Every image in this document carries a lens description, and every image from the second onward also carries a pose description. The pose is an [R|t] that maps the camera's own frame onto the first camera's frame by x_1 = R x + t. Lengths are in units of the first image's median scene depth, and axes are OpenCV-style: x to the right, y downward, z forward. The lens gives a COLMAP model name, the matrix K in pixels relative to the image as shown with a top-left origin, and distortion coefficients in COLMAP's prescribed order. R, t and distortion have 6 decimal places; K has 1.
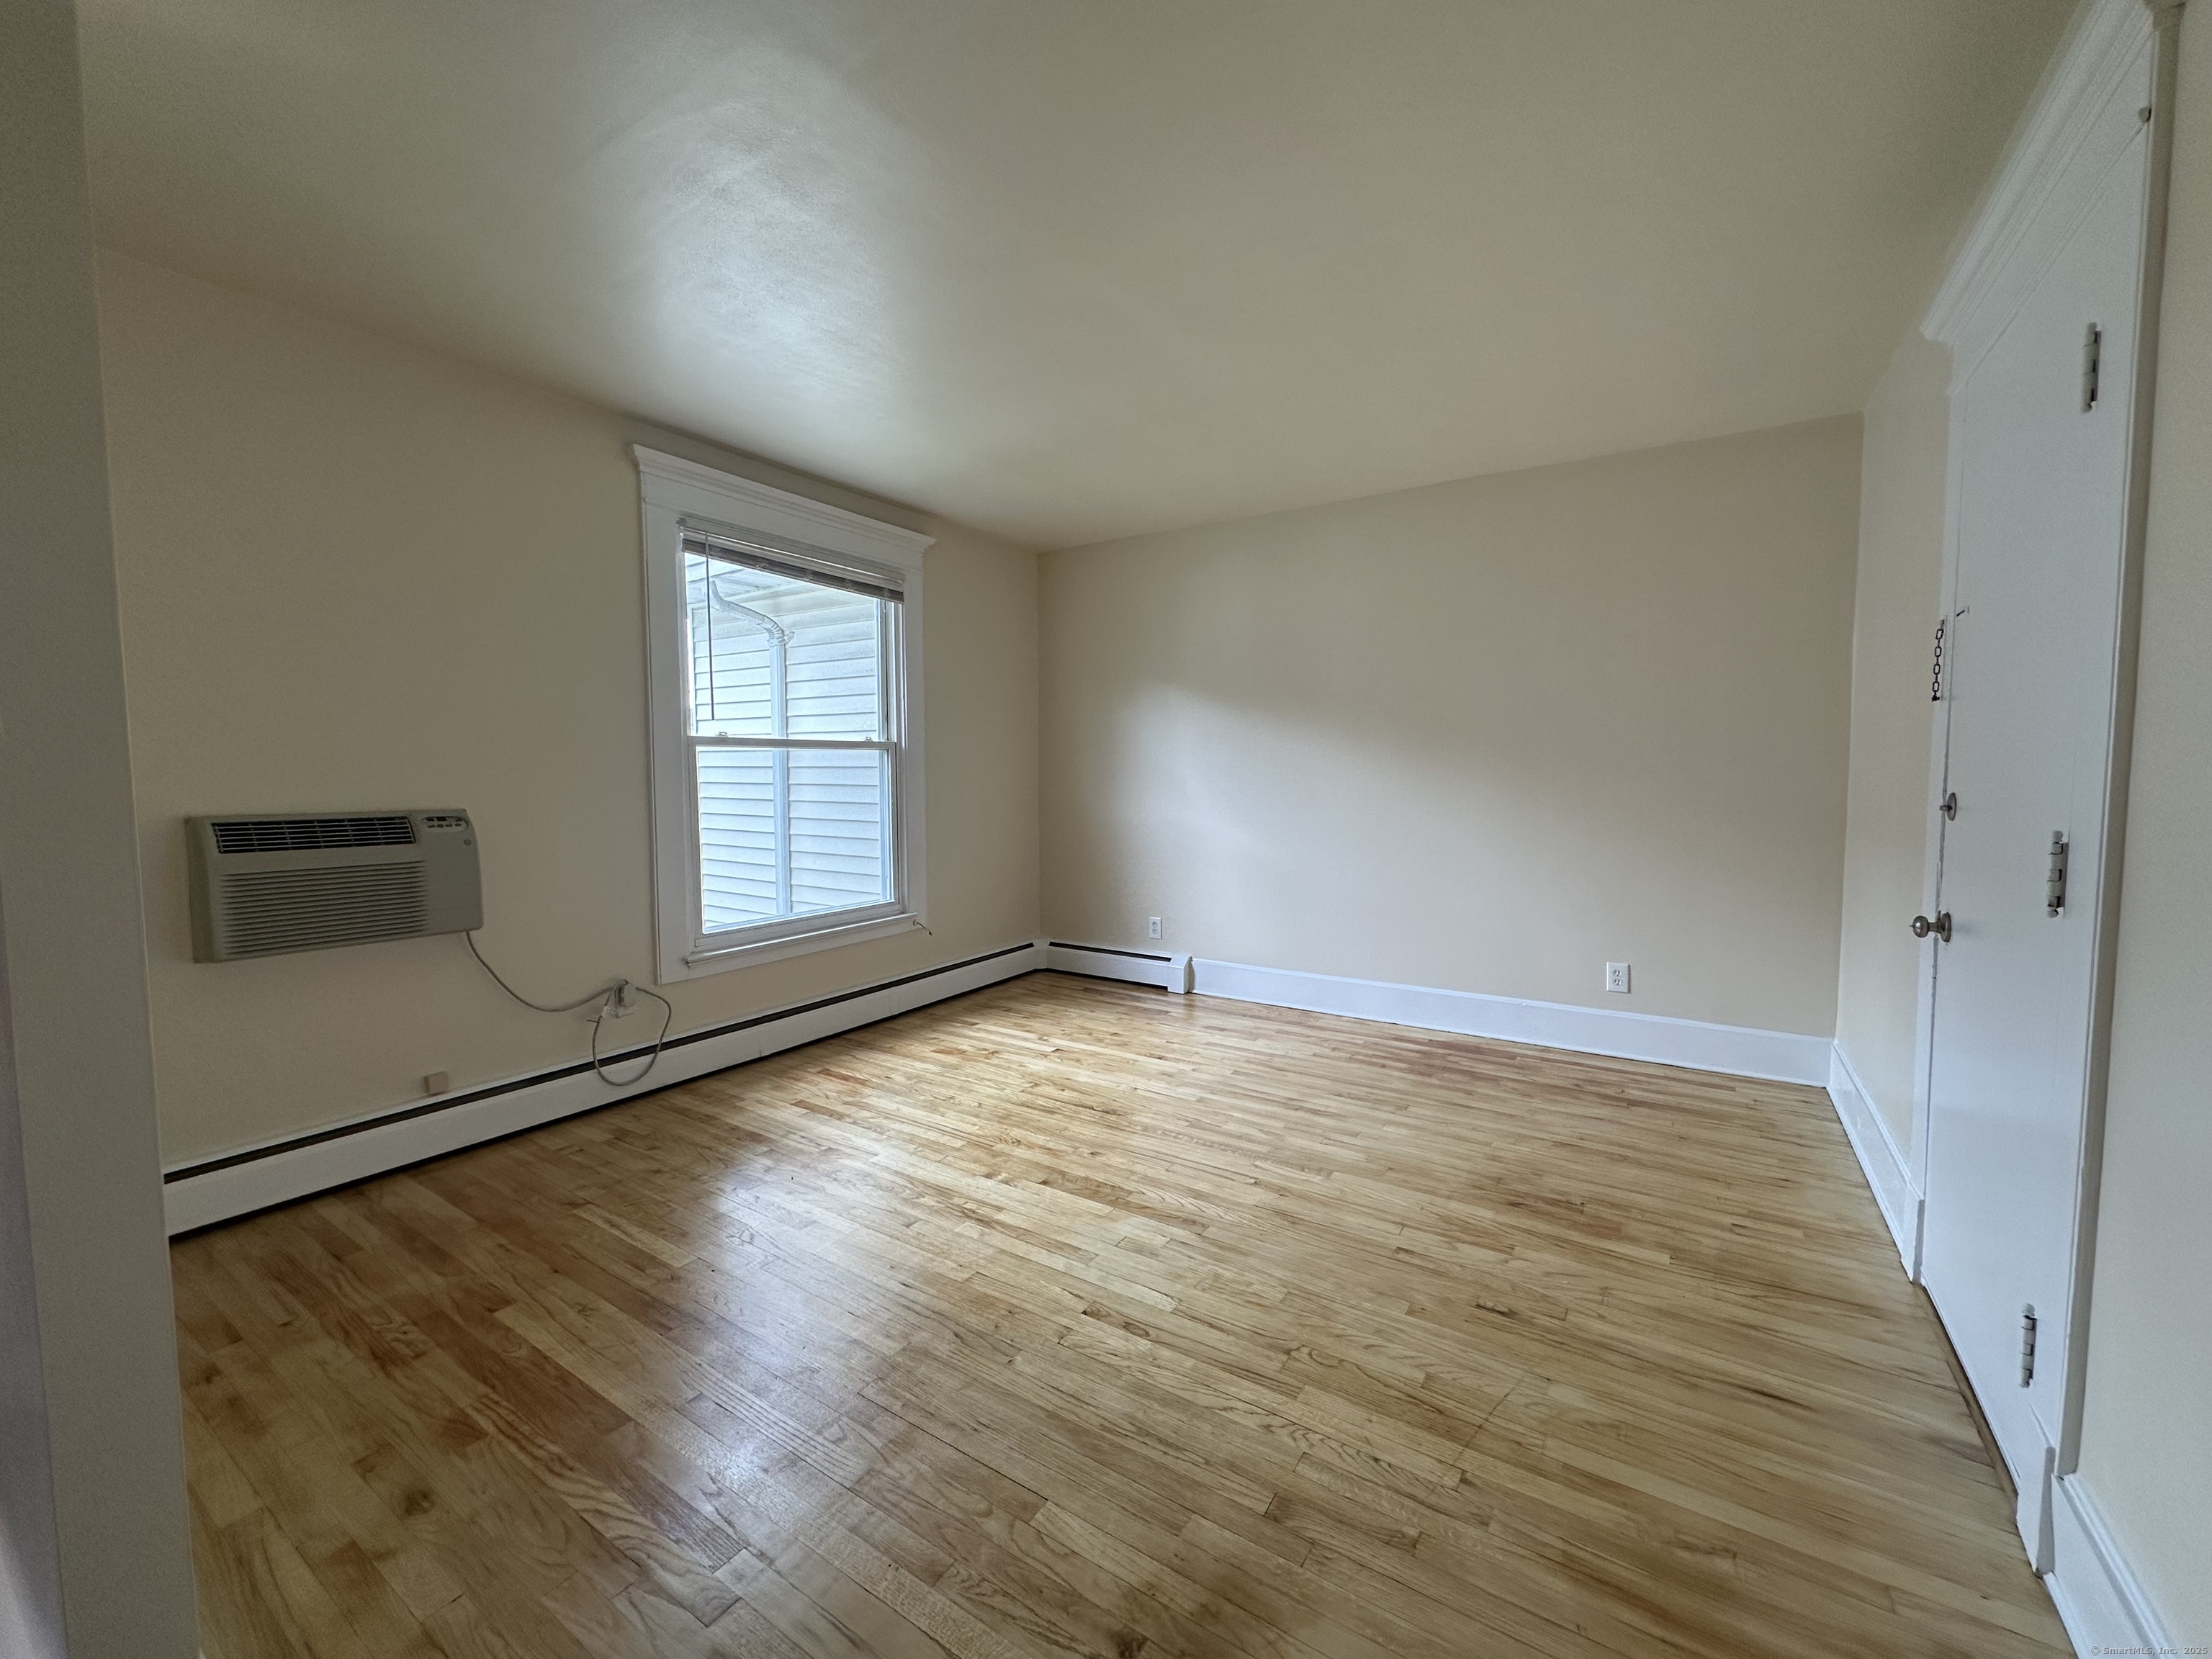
lens RADIAL K [[884.3, 0, 1104.2], [0, 884.3, 827.1], [0, 0, 1]] dist [0.000914, 0.000079]
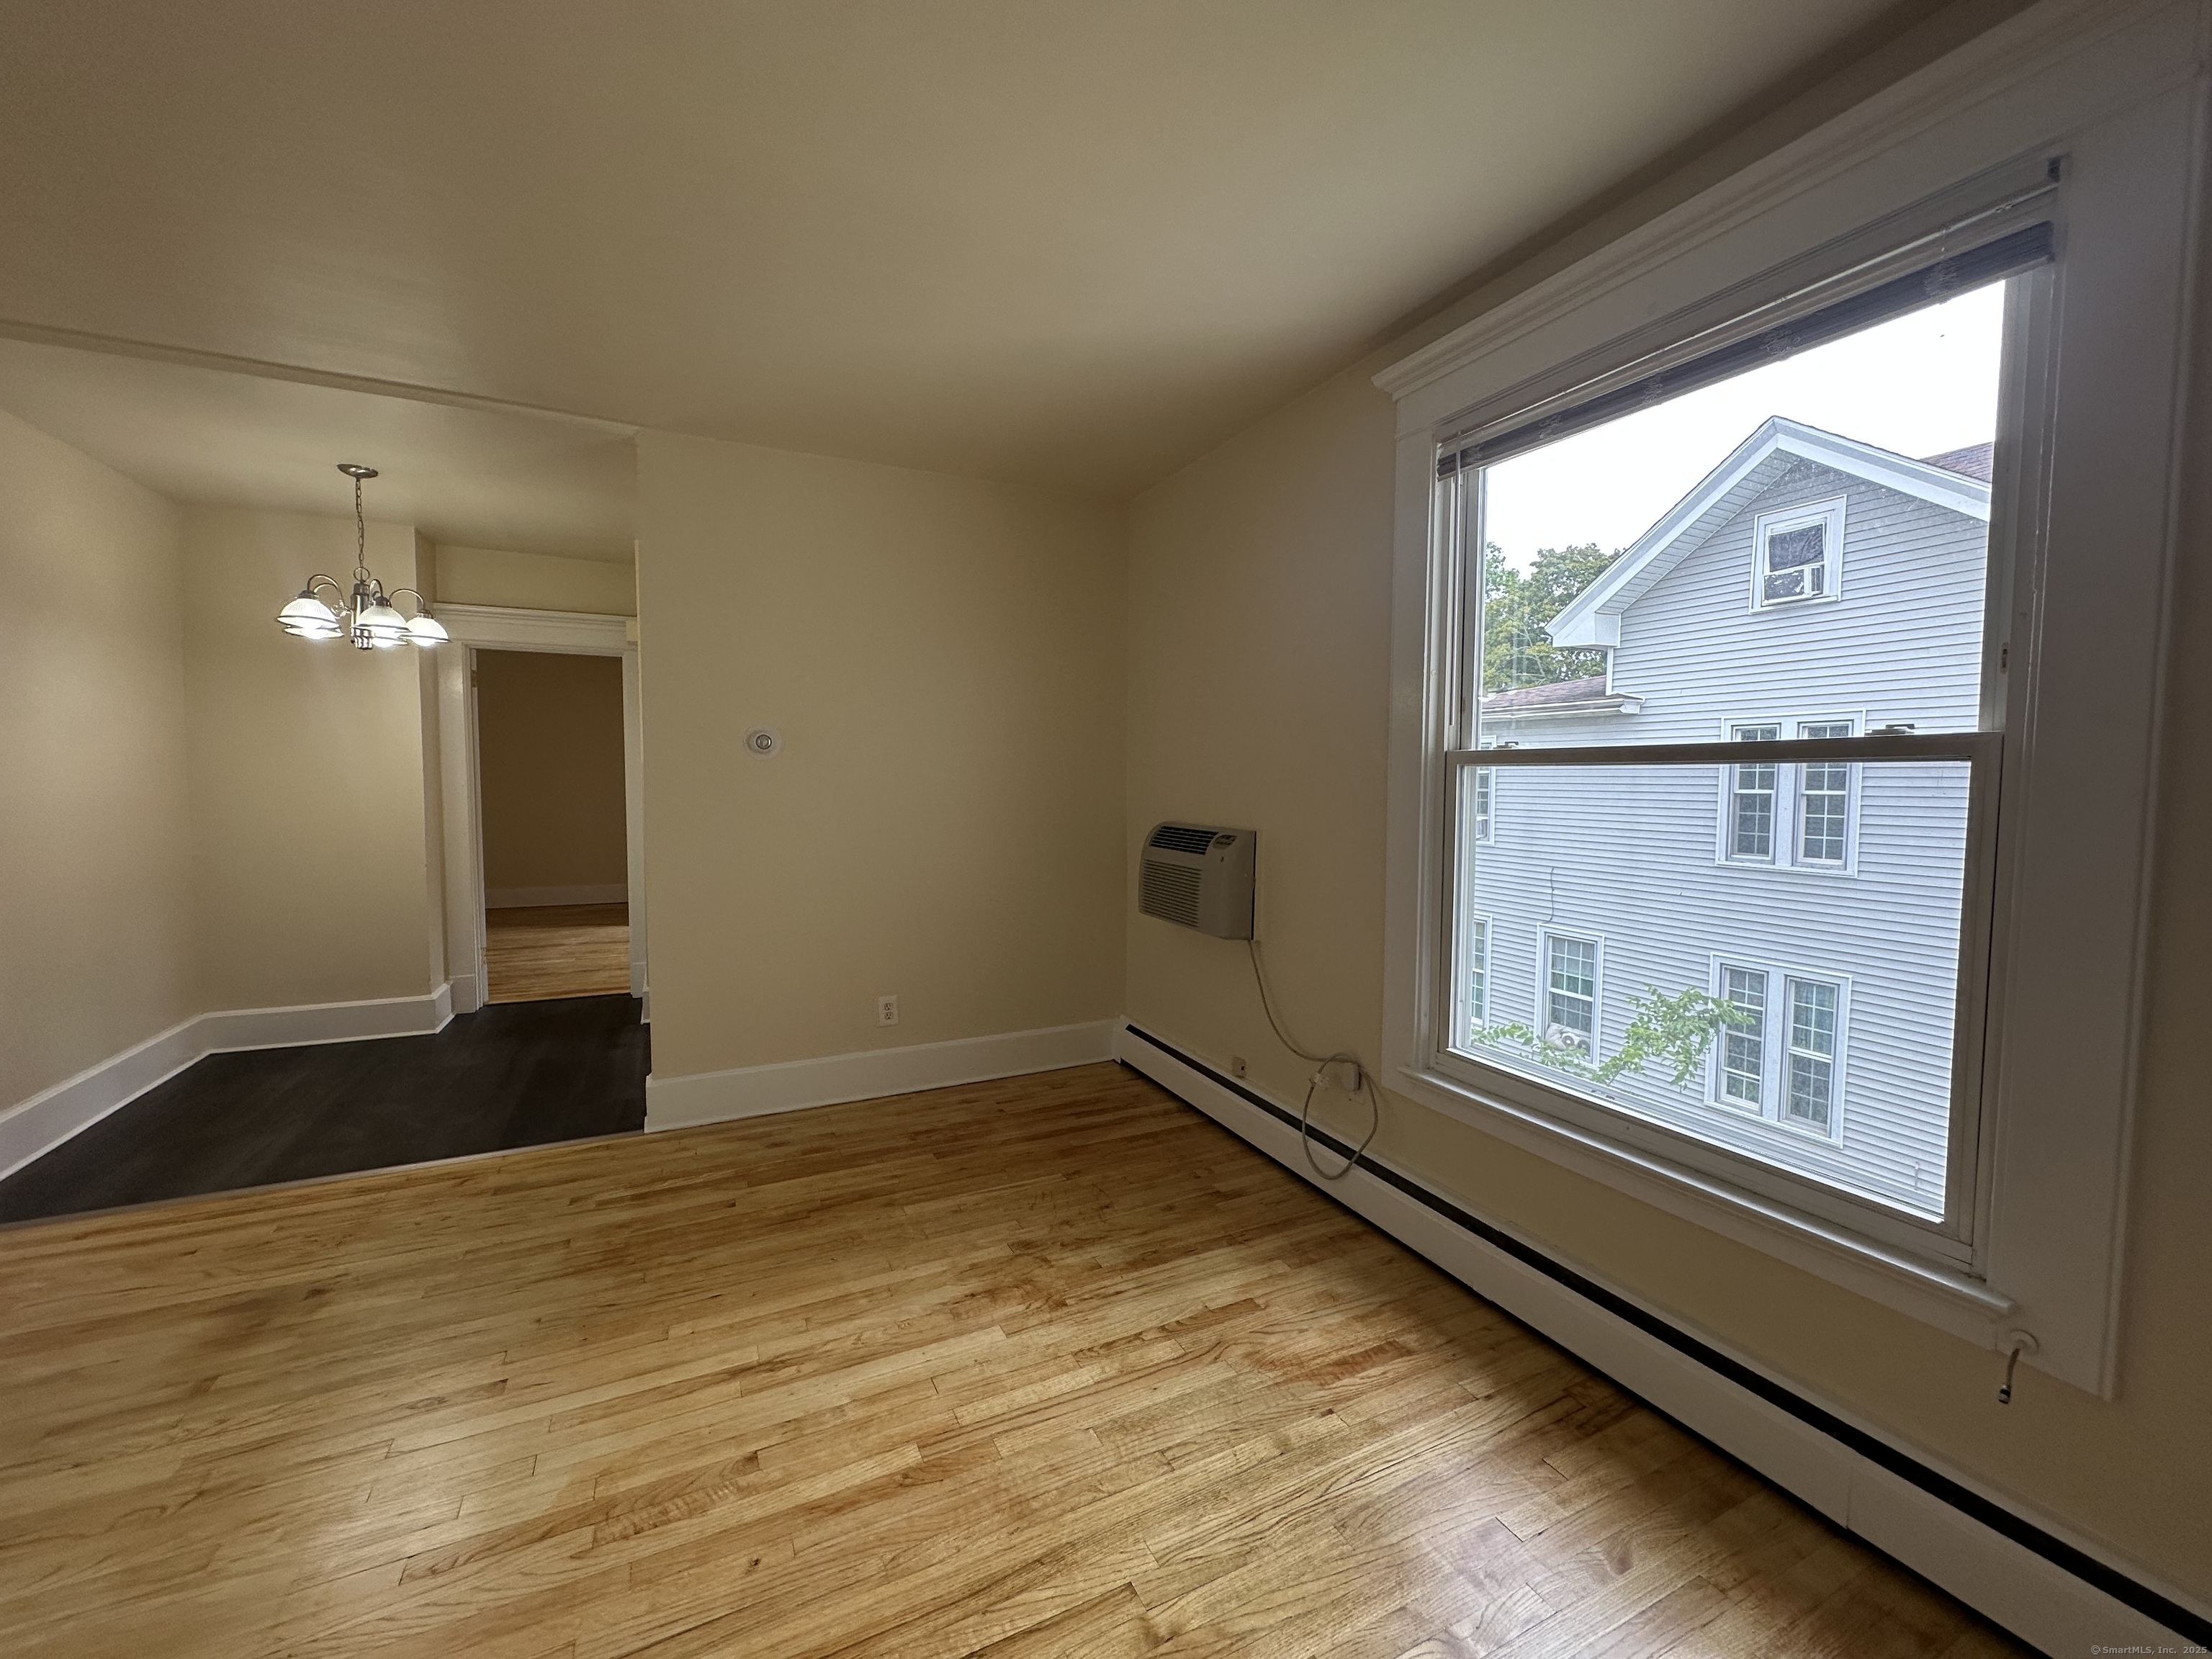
lens RADIAL K [[884.3, 0, 1104.2], [0, 884.3, 827.1], [0, 0, 1]] dist [0.000914, 0.000079]
pose [[-0.513132, 0.049176, -0.856900, 0.361483], [-0.058680, 0.994011, 0.092184, -0.136965], [0.856302, 0.097586, -0.507173, 1.660572]]
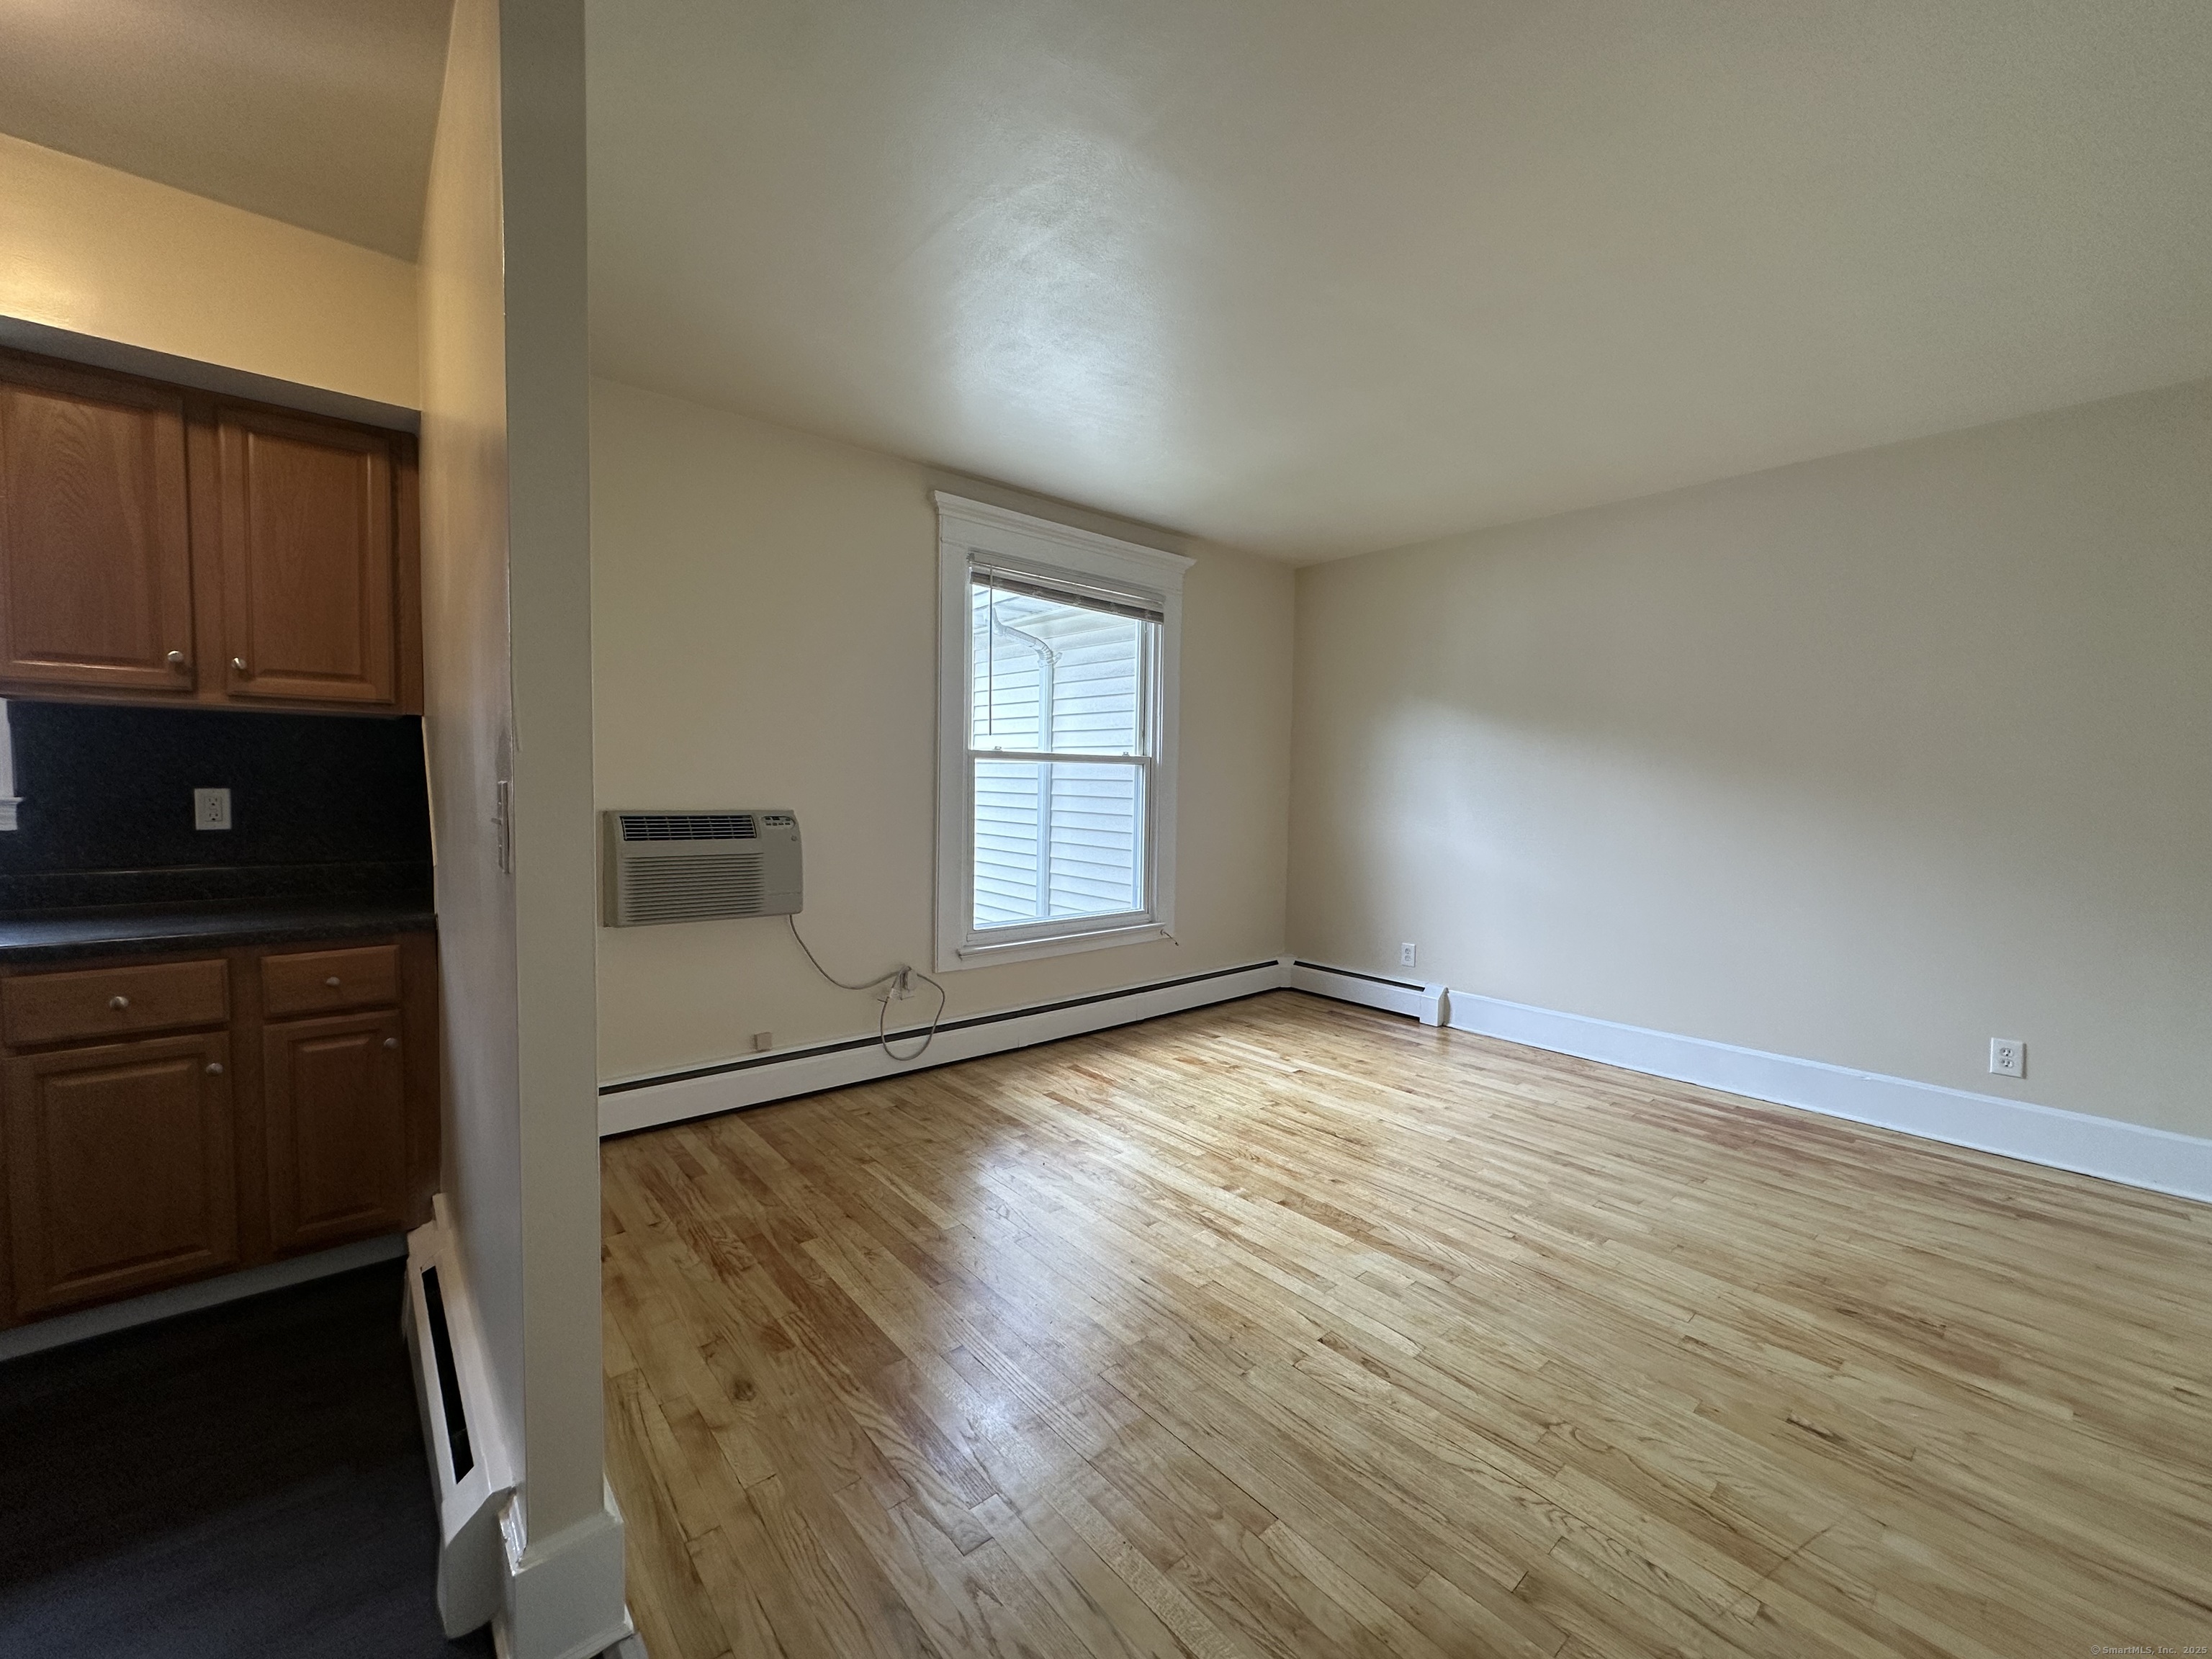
lens RADIAL K [[884.3, 0, 1104.2], [0, 884.3, 827.1], [0, 0, 1]] dist [0.000914, 0.000079]
pose [[0.961372, 0.034246, -0.273115, -0.003747], [-0.038282, 0.999222, -0.009460, -0.003818], [0.272578, 0.019550, 0.961935, -0.022002]]
